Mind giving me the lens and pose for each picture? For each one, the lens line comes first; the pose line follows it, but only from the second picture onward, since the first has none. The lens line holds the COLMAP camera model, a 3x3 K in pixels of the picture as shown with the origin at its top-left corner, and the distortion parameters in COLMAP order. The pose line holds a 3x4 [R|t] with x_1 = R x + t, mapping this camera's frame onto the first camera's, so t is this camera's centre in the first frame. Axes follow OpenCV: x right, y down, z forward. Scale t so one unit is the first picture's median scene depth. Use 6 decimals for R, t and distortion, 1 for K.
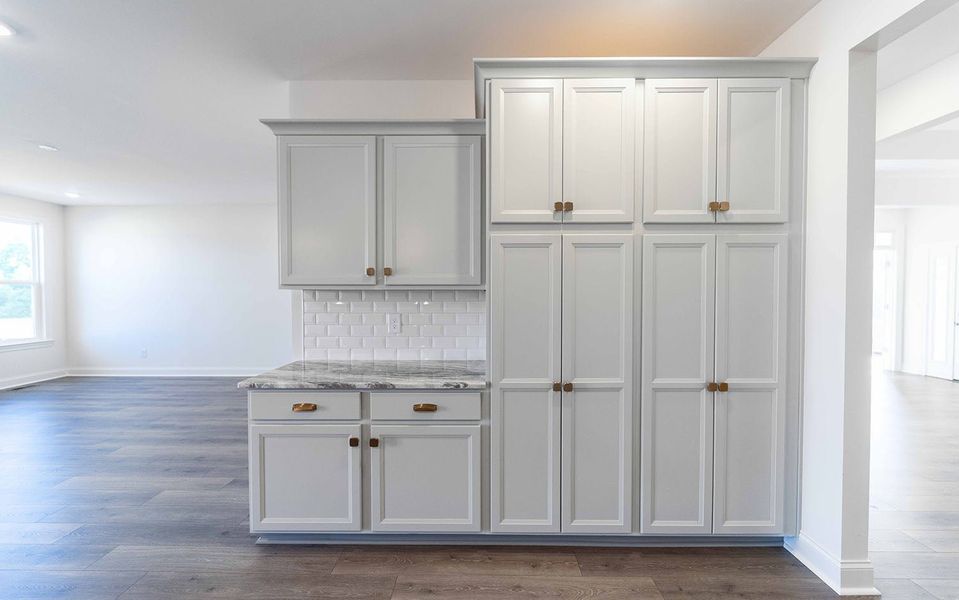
lens RADIAL K [[387.4, 0, 479.6], [0, 387.4, 301.9], [0, 0, 1]] dist [-0.001136, -0.000356]
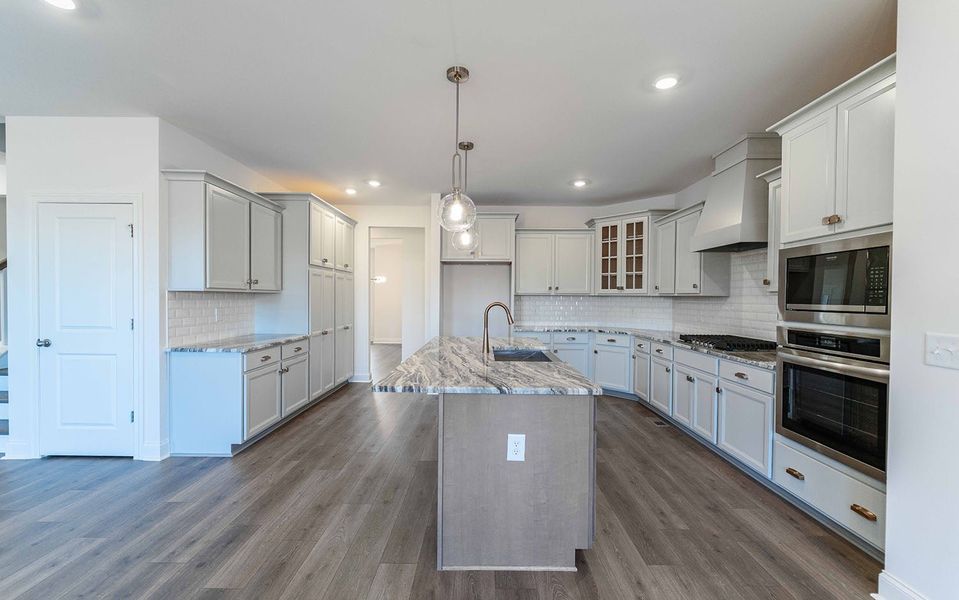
lens RADIAL K [[387.4, 0, 479.6], [0, 387.4, 301.9], [0, 0, 1]] dist [-0.001136, -0.000356]
pose [[-0.003663, -0.013357, 0.999904, -1.669291], [0.012937, 0.999826, 0.013403, 0.000125], [-0.999910, 0.012985, -0.003489, 0.009202]]
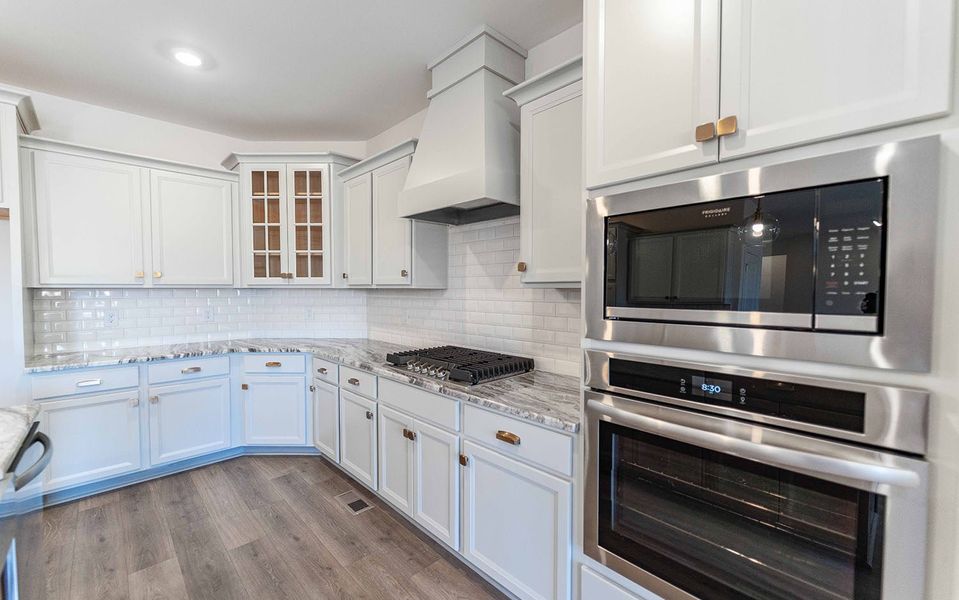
lens RADIAL K [[387.4, 0, 479.6], [0, 387.4, 301.9], [0, 0, 1]] dist [-0.001136, -0.000356]
pose [[-0.705371, -0.024902, 0.708400, -0.962531], [0.014231, 0.998684, 0.049277, -0.004194], [-0.708695, 0.044840, -0.704089, -0.294124]]
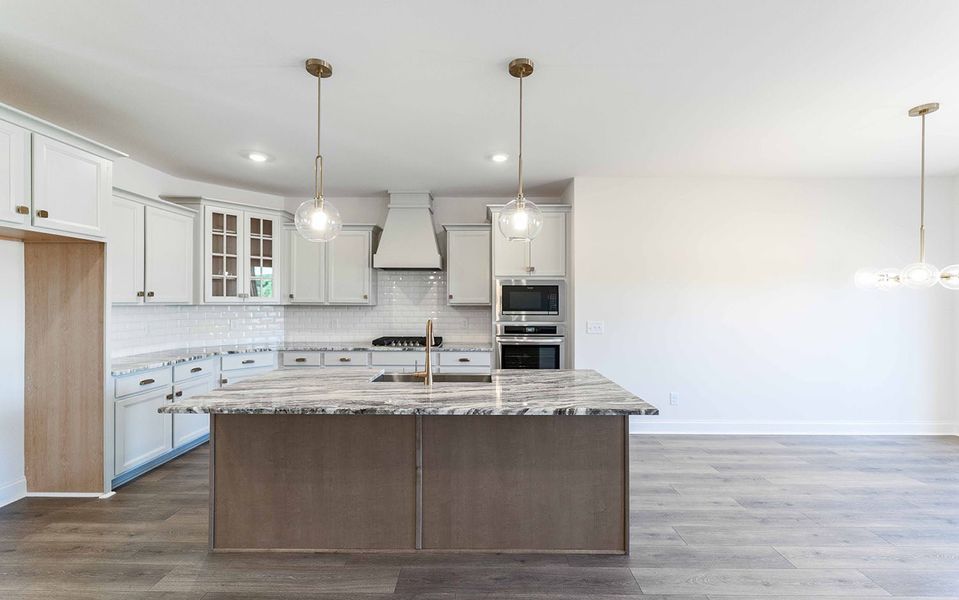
lens RADIAL K [[387.4, 0, 479.6], [0, 387.4, 301.9], [0, 0, 1]] dist [-0.001136, -0.000356]
pose [[-0.999965, -0.004582, -0.007035, -0.632017], [-0.004732, 0.999759, 0.021429, -0.047998], [0.006936, 0.021461, -0.999746, 0.901522]]
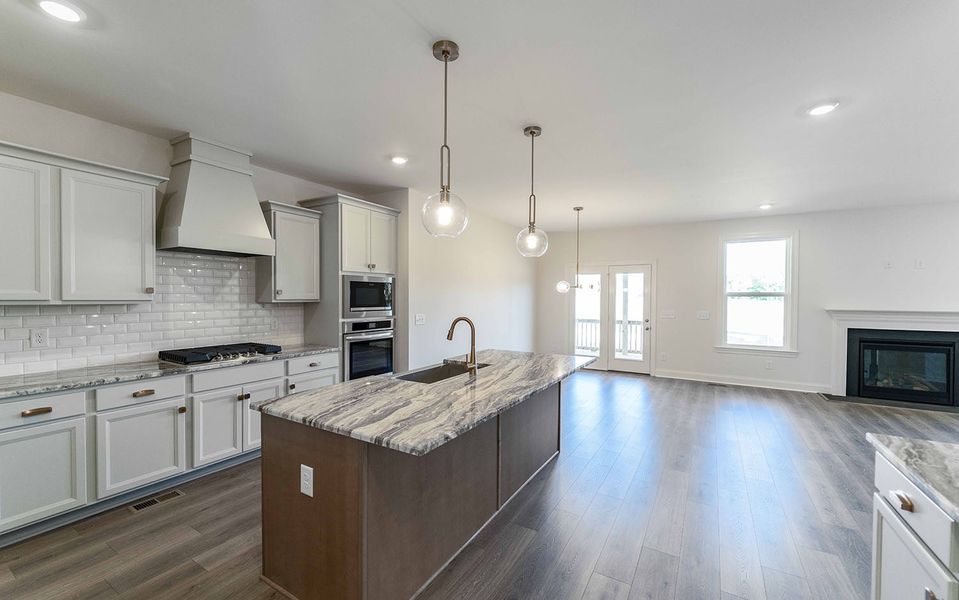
lens RADIAL K [[387.4, 0, 479.6], [0, 387.4, 301.9], [0, 0, 1]] dist [-0.001136, -0.000356]
pose [[-0.503068, 0.008146, -0.864209, 0.360687], [-0.024819, 0.999407, 0.023867, -0.049392], [0.863891, 0.033455, -0.502567, 0.517819]]
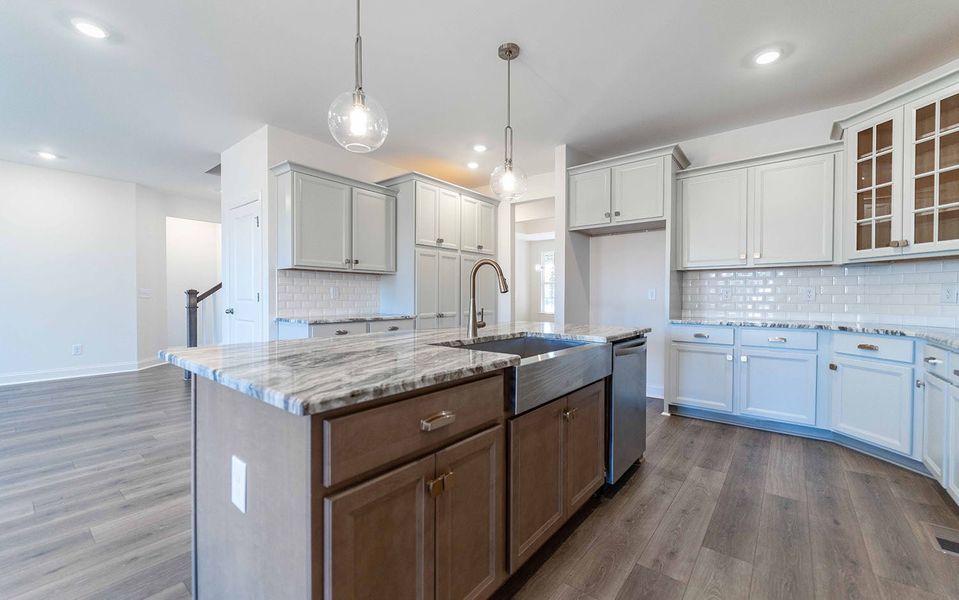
lens RADIAL K [[387.4, 0, 479.6], [0, 387.4, 301.9], [0, 0, 1]] dist [-0.001136, -0.000356]
pose [[0.619190, -0.010488, 0.785171, -1.113906], [0.014507, 0.999893, 0.001915, 0.097711], [-0.785107, 0.010205, 0.619276, -0.497049]]
